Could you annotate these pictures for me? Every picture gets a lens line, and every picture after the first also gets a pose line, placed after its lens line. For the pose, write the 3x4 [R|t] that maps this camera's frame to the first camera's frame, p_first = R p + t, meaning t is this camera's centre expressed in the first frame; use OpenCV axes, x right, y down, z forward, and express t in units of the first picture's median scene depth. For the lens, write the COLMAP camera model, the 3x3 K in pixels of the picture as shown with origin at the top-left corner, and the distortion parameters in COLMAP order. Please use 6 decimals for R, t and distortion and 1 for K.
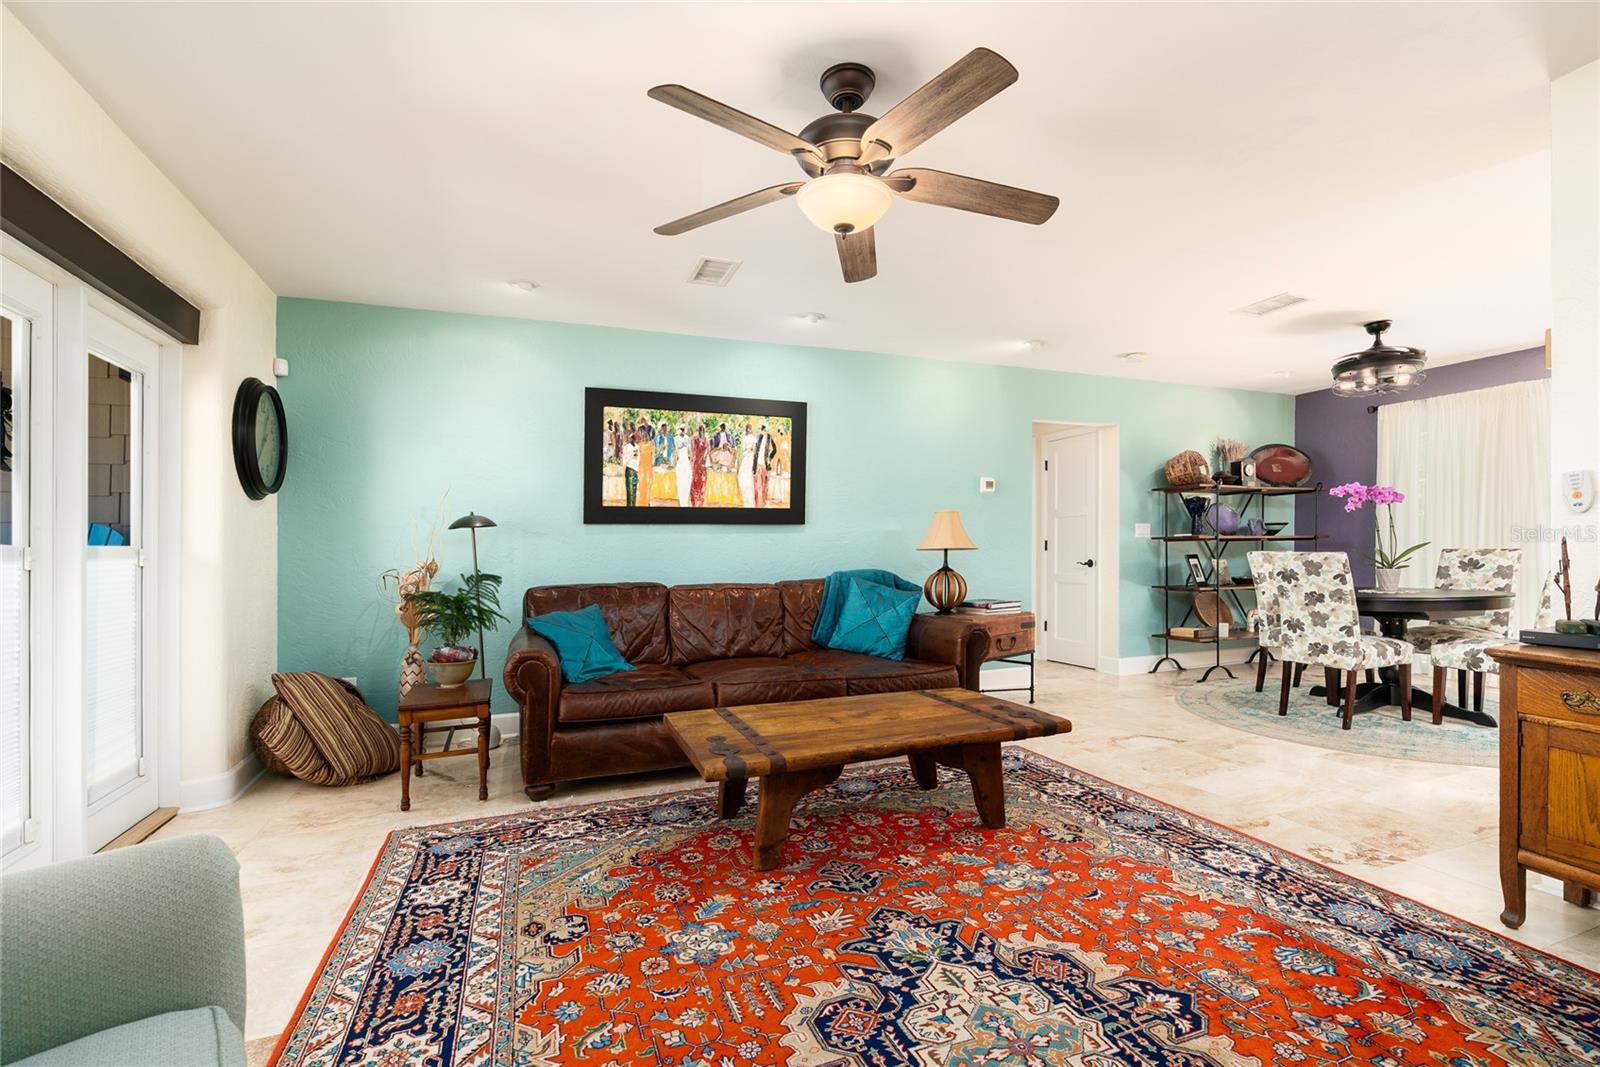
lens RADIAL K [[720.7, 0, 802.5], [0, 720.7, 564.2], [0, 0, 1]] dist [-0.011492, 0.000644]
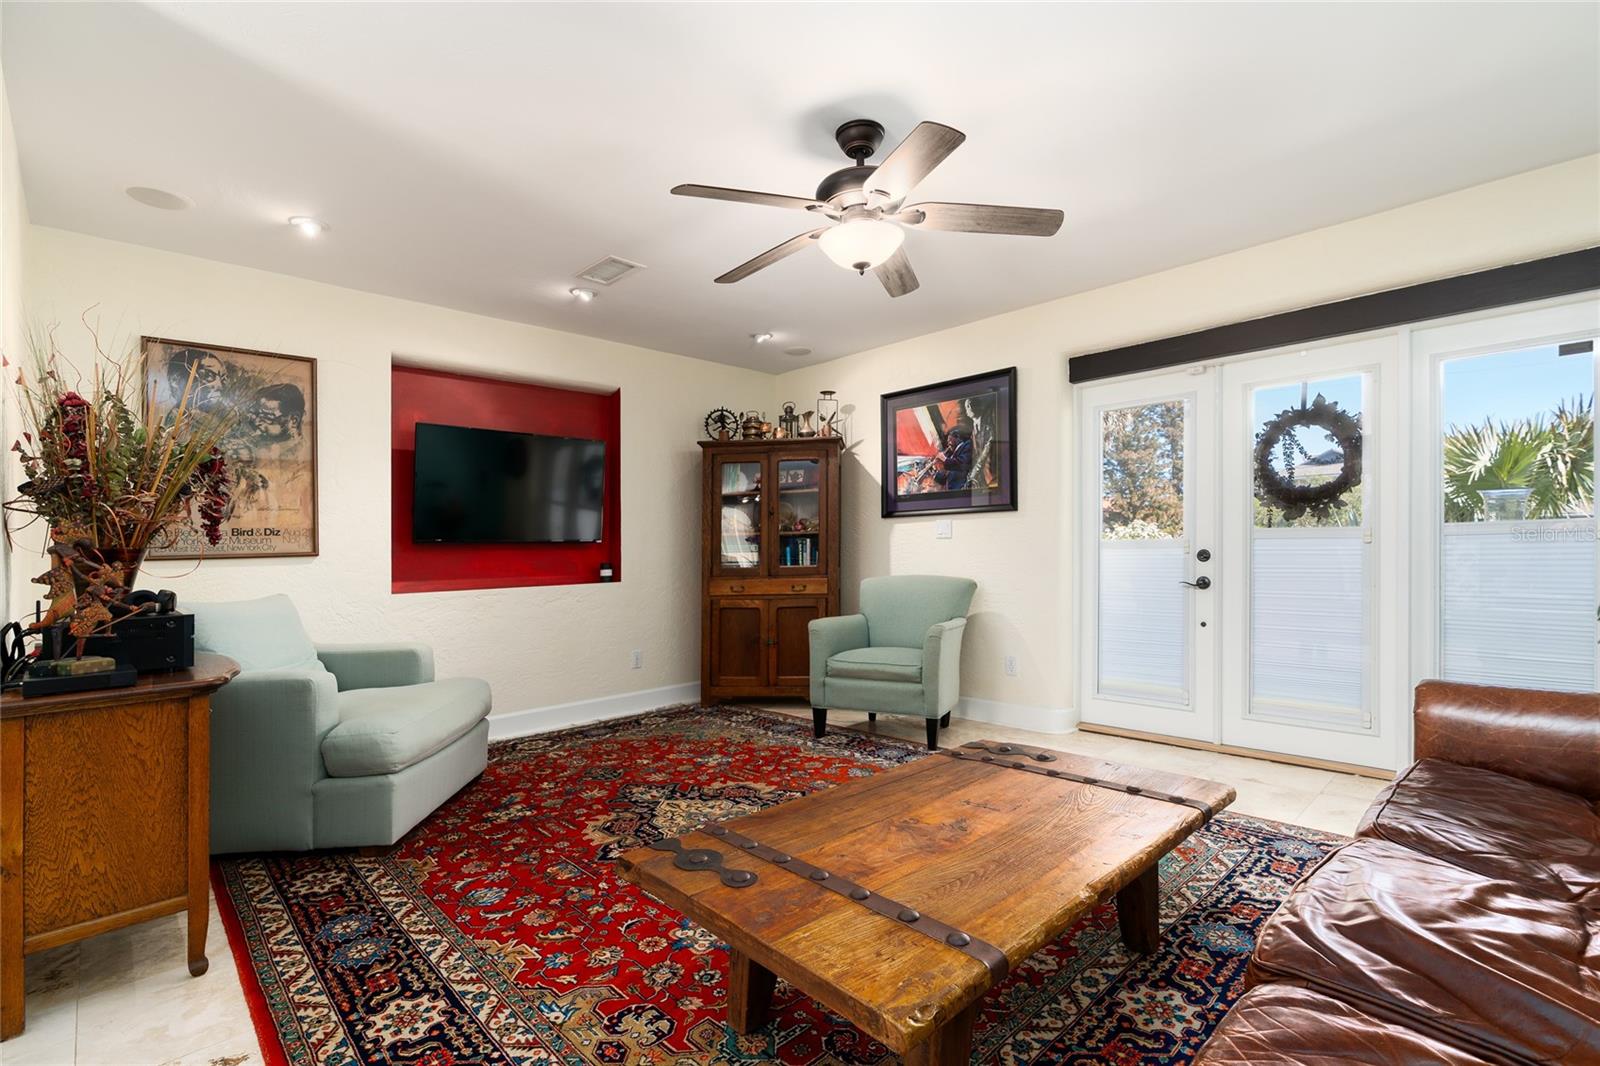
lens RADIAL K [[741.5, 0, 803.2], [0, 741.5, 568.9], [0, 0, 1]] dist [-0.001174, 0.000292]
pose [[-0.920165, 0.045338, -0.388897, 0.465462], [0.028633, 0.998405, 0.048648, -0.035395], [0.390483, 0.033629, -0.919996, 1.645547]]
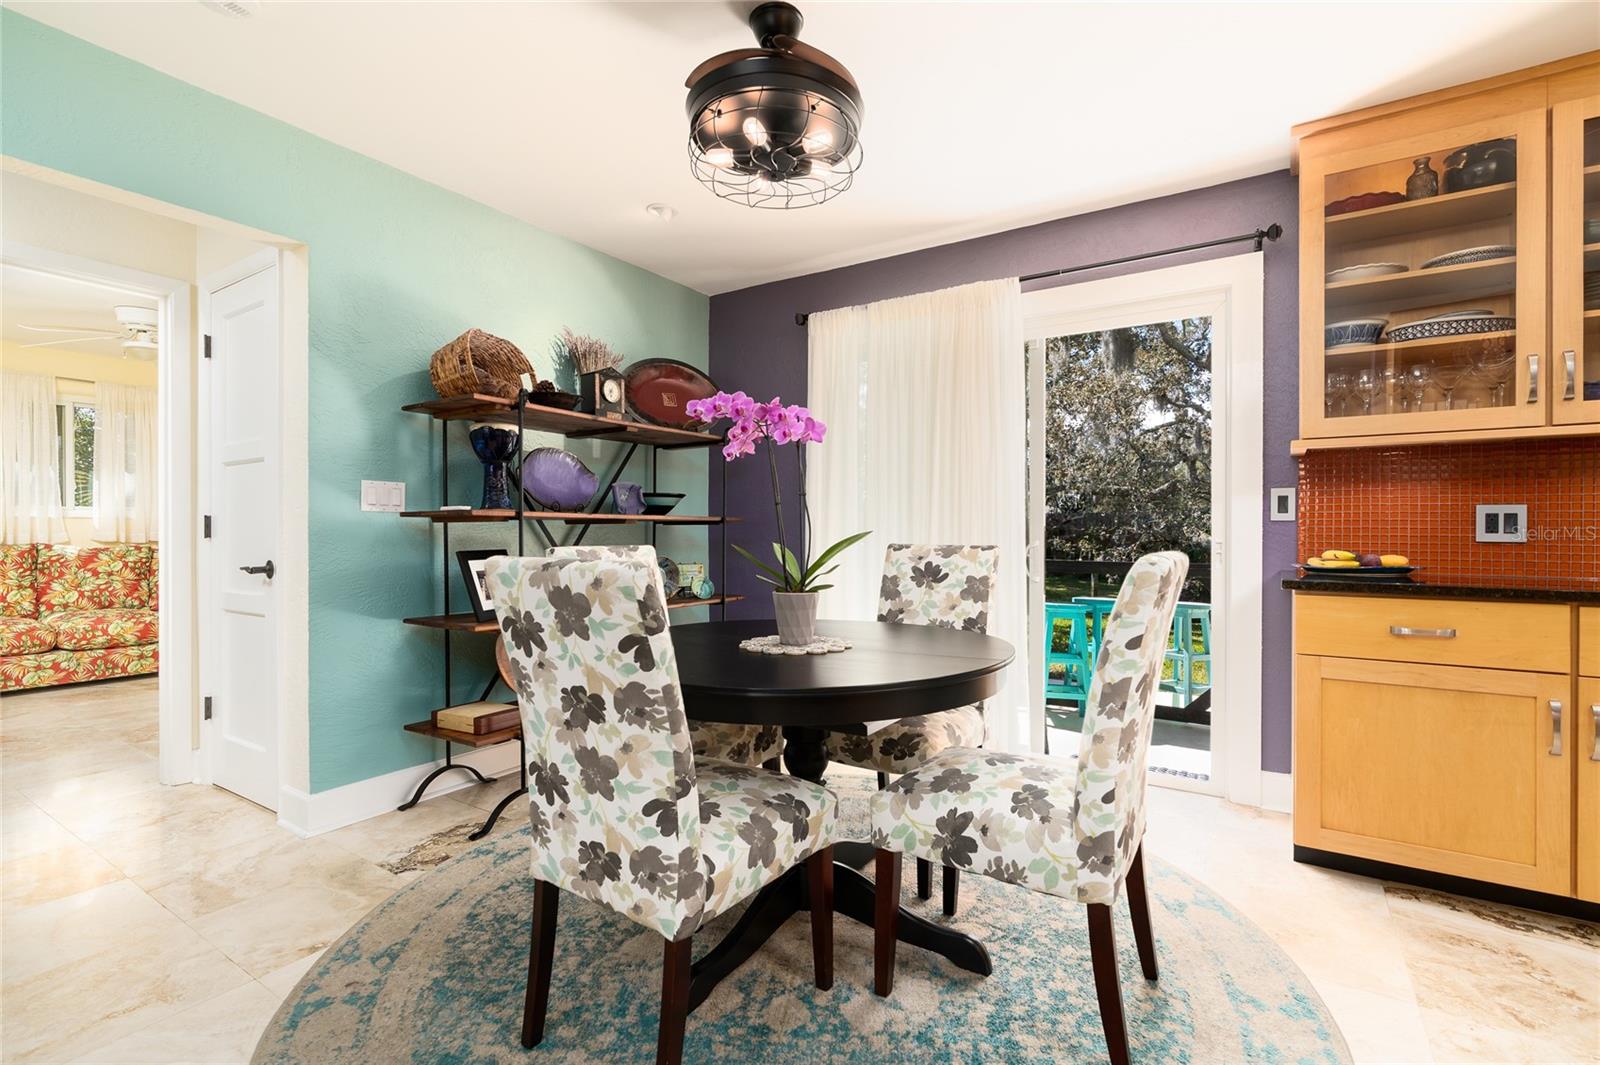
lens RADIAL K [[728.4, 0, 804.6], [0, 728.4, 531.4], [0, 0, 1]] dist [-0.005197, 0.001242]
pose [[0.810145, 0.013228, 0.586080, 0.975920], [-0.000691, 0.999766, -0.021610, -0.035511], [-0.586229, 0.017102, 0.809965, 1.104740]]
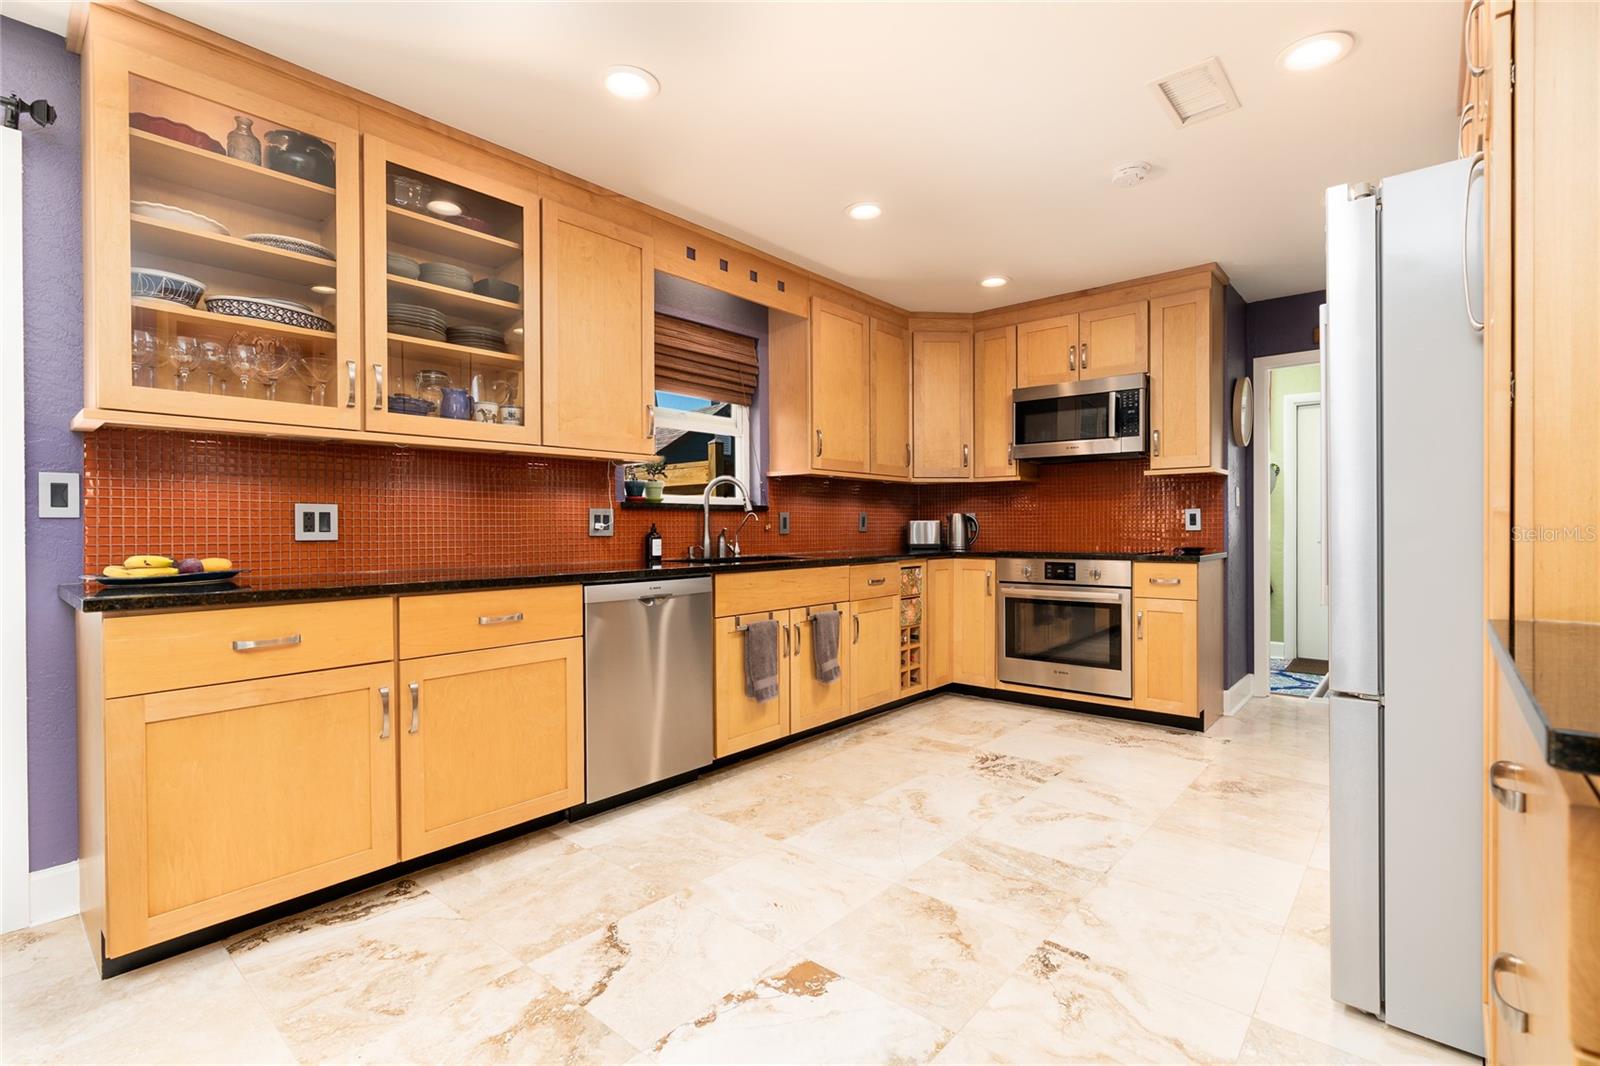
lens RADIAL K [[728.4, 0, 804.6], [0, 728.4, 531.9], [0, 0, 1]] dist [-0.005197, 0.001242]
pose [[-0.473047, 0.010491, 0.880975, 1.114801], [0.029528, 0.999556, 0.003953, -0.039030], [-0.880542, 0.027884, -0.473147, 1.227332]]
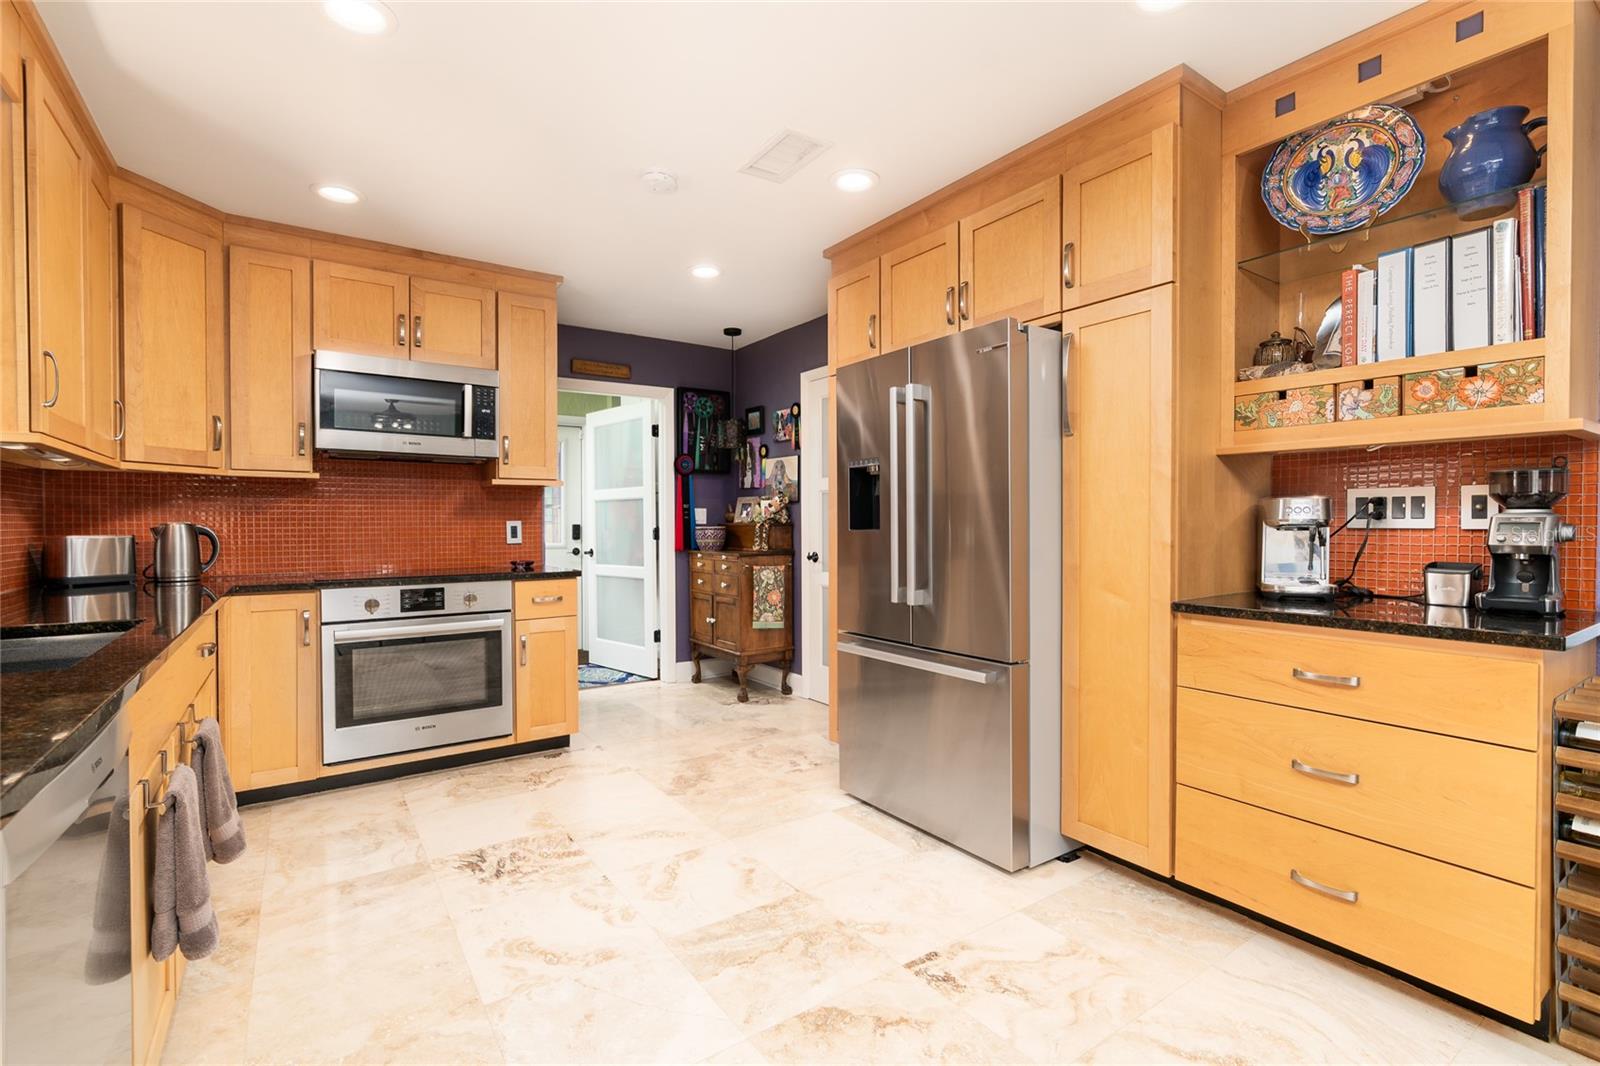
lens RADIAL K [[728.4, 0, 804.6], [0, 728.4, 531.9], [0, 0, 1]] dist [-0.005197, 0.001242]
pose [[-0.971470, 0.020448, -0.236277, 1.918931], [0.012061, 0.999247, 0.036886, -0.086143], [0.236854, 0.032983, -0.970985, 1.357154]]
